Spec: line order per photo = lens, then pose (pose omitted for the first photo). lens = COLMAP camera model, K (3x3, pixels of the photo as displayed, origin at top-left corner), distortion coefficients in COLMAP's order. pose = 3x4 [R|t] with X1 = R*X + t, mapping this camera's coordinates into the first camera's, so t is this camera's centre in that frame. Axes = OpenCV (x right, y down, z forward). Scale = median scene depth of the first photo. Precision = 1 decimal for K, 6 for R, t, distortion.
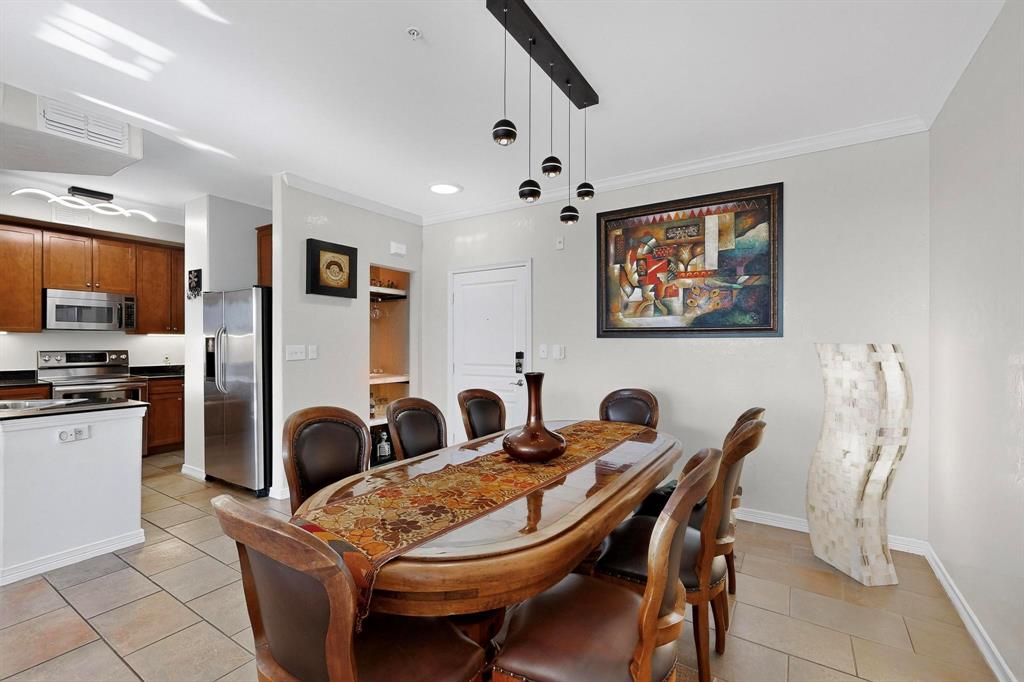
lens RADIAL K [[444.9, 0, 511.8], [0, 444.9, 341.0], [0, 0, 1]] dist [0.000034, 0.000640]
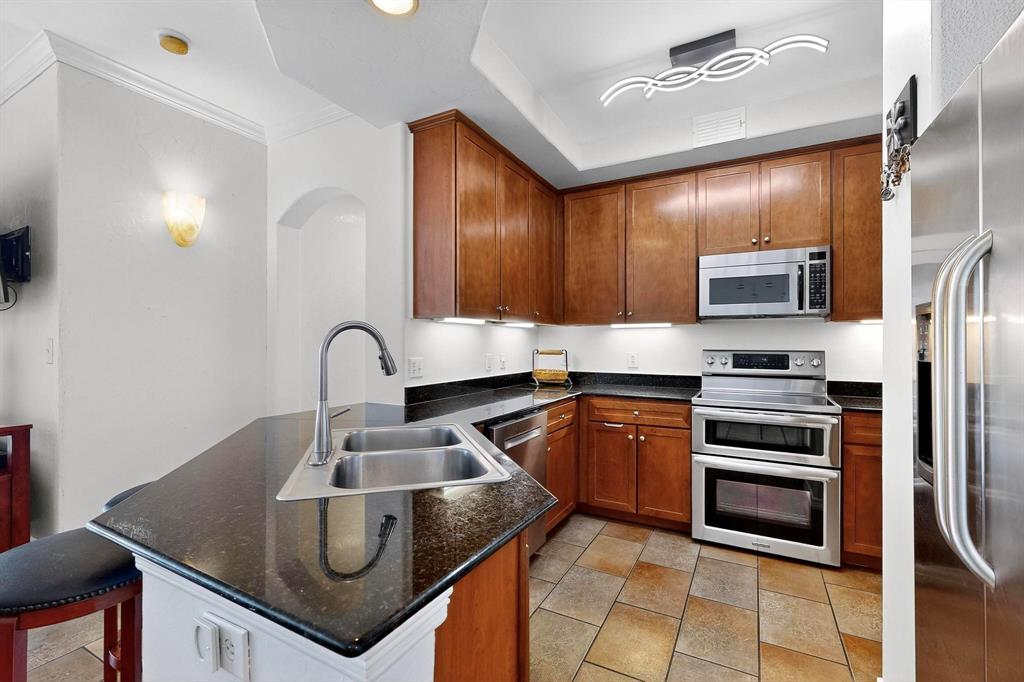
lens RADIAL K [[444.9, 0, 511.8], [0, 444.9, 341.5], [0, 0, 1]] dist [0.000034, 0.000640]
pose [[0.074885, 0.001776, -0.997191, -0.374284], [0.005058, 0.999985, 0.002161, 0.006687], [0.997179, -0.005206, 0.074875, 0.626633]]
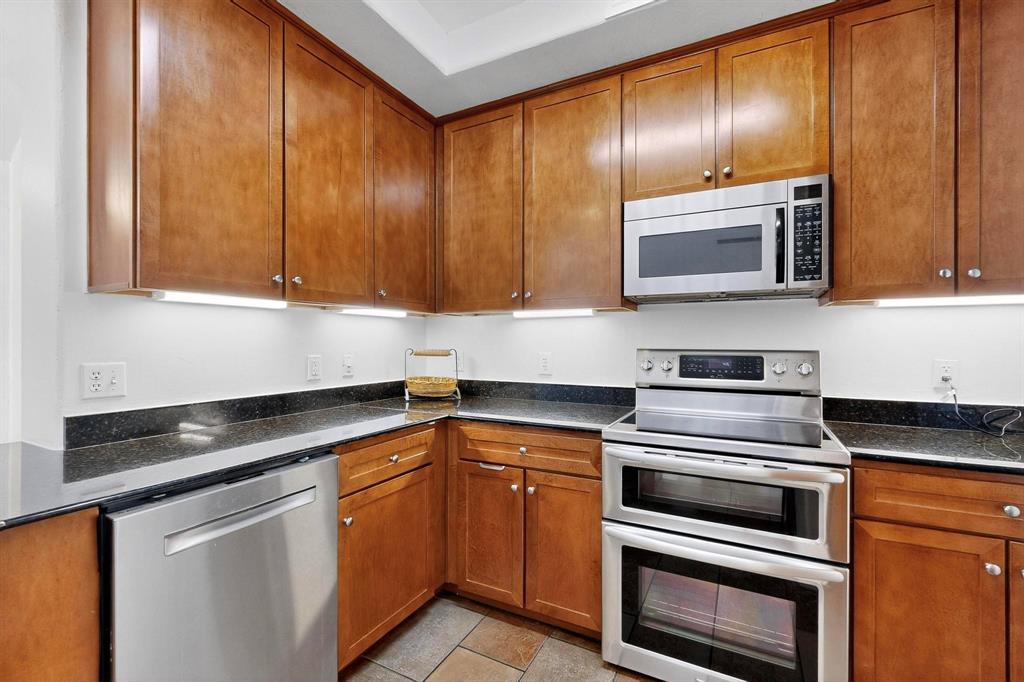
lens RADIAL K [[444.9, 0, 510.6], [0, 444.9, 340.6], [0, 0, 1]] dist [0.000034, 0.000640]
pose [[0.085609, 0.001379, -0.996328, -0.589064], [0.005064, 0.999986, 0.001820, 0.012311], [0.996316, -0.005202, 0.085601, 0.800456]]
